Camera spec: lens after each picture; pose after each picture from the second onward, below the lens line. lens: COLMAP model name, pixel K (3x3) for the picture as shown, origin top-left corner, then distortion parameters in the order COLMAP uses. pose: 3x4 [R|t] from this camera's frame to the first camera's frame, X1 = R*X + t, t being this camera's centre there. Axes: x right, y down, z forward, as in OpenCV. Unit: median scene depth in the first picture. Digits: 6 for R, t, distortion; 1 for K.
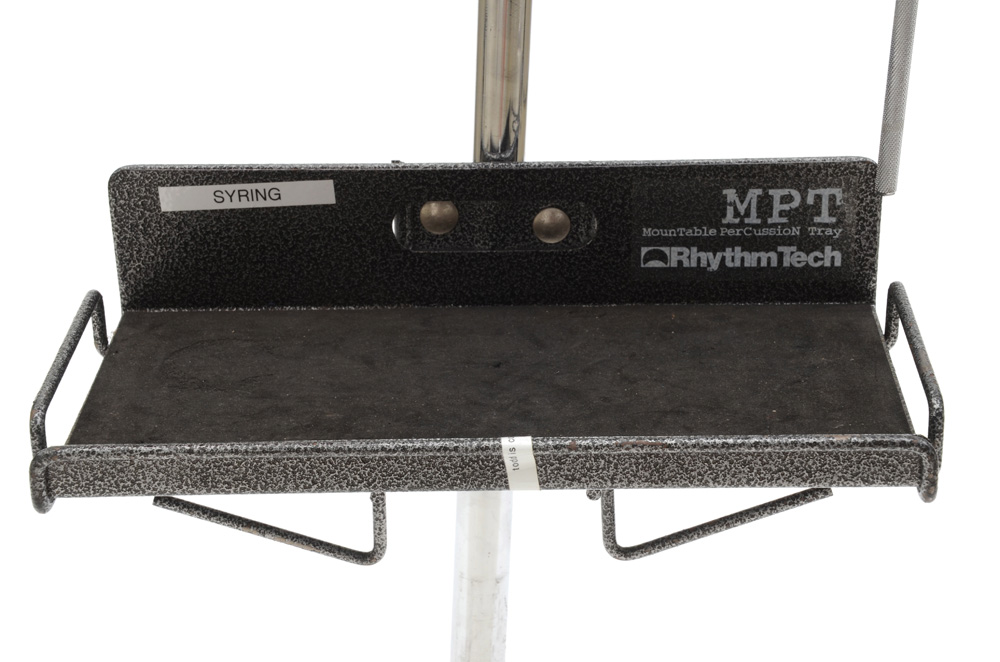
lens RADIAL K [[2412.5, 0, 500.0], [0, 2412.5, 331.0], [0, 0, 1]] dist [0.443530, 0.102216]
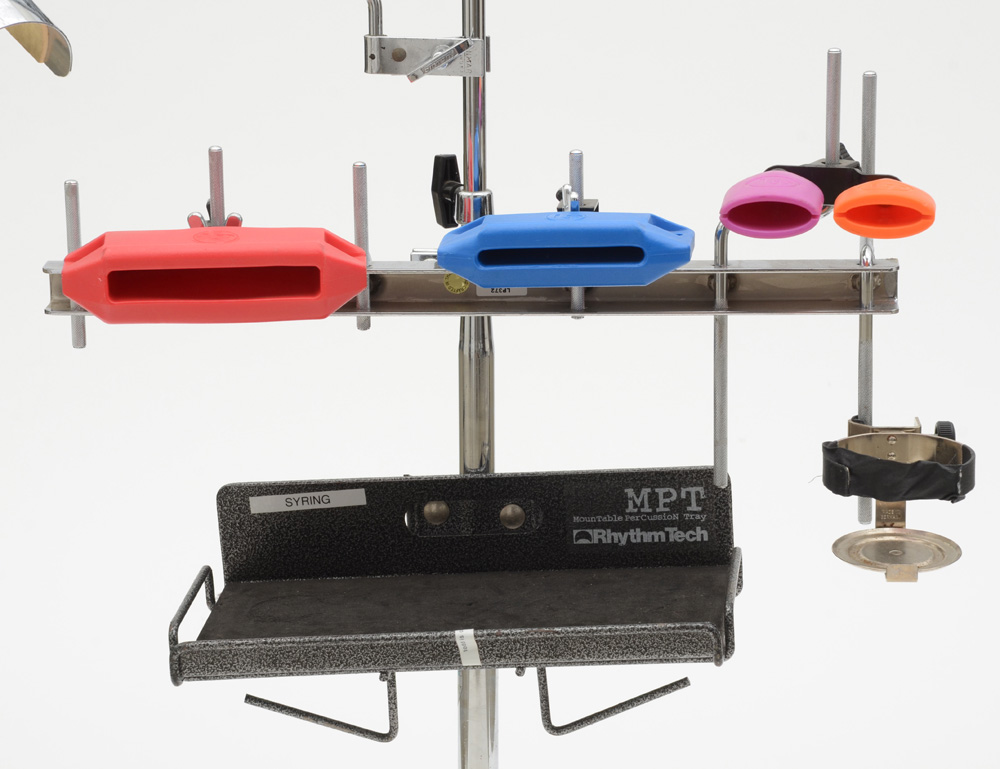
lens RADIAL K [[3951.5, 0, 500.0], [0, 3951.5, 384.5], [0, 0, 1]] dist [1.029963, -0.797837]
pose [[0.996243, -0.024034, -0.083205, 0.220401], [0.011915, 0.989623, -0.143196, 0.226173], [0.085783, 0.141666, 0.986191, -1.417989]]
